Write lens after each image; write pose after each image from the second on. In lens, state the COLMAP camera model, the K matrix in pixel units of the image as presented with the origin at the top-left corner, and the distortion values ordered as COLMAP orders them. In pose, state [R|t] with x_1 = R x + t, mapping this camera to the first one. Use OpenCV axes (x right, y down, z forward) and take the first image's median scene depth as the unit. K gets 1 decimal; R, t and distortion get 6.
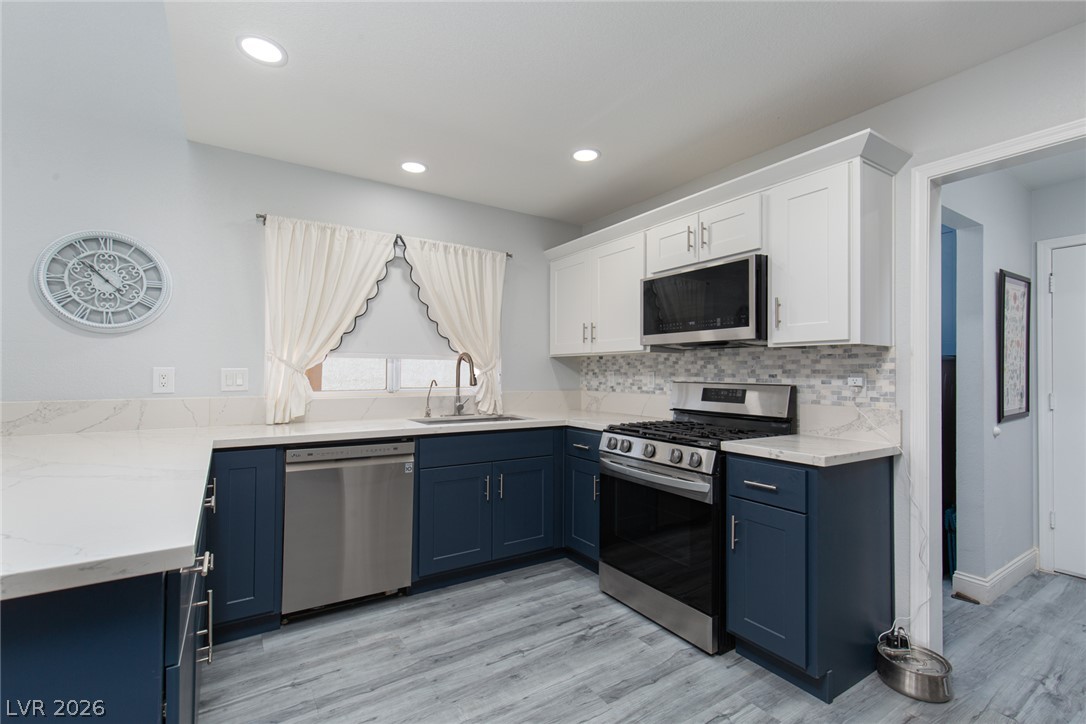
lens RADIAL K [[490.4, 0, 547.3], [0, 490.4, 367.3], [0, 0, 1]] dist [0.005045, 0.000720]
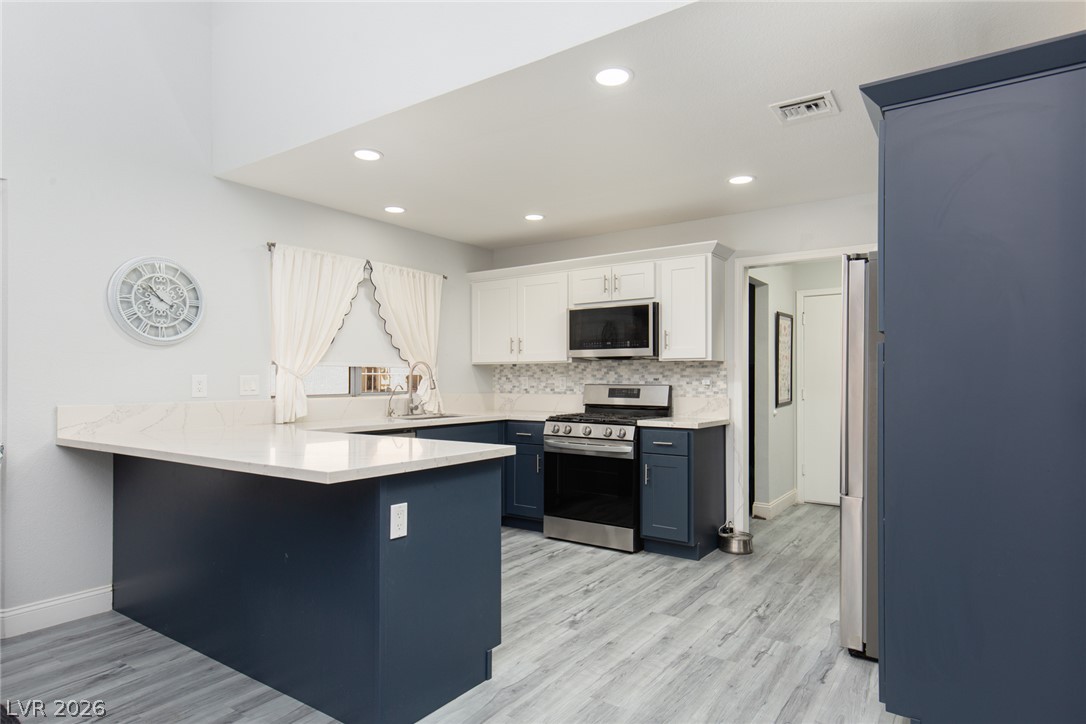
lens RADIAL K [[620.4, 0, 545.2], [0, 620.4, 375.6], [0, 0, 1]] dist [0.006503, 0.001567]
pose [[0.931287, -0.003857, 0.364267, -0.526198], [0.001335, 0.999973, 0.007178, -0.007389], [-0.364285, -0.006198, 0.931267, -0.615593]]
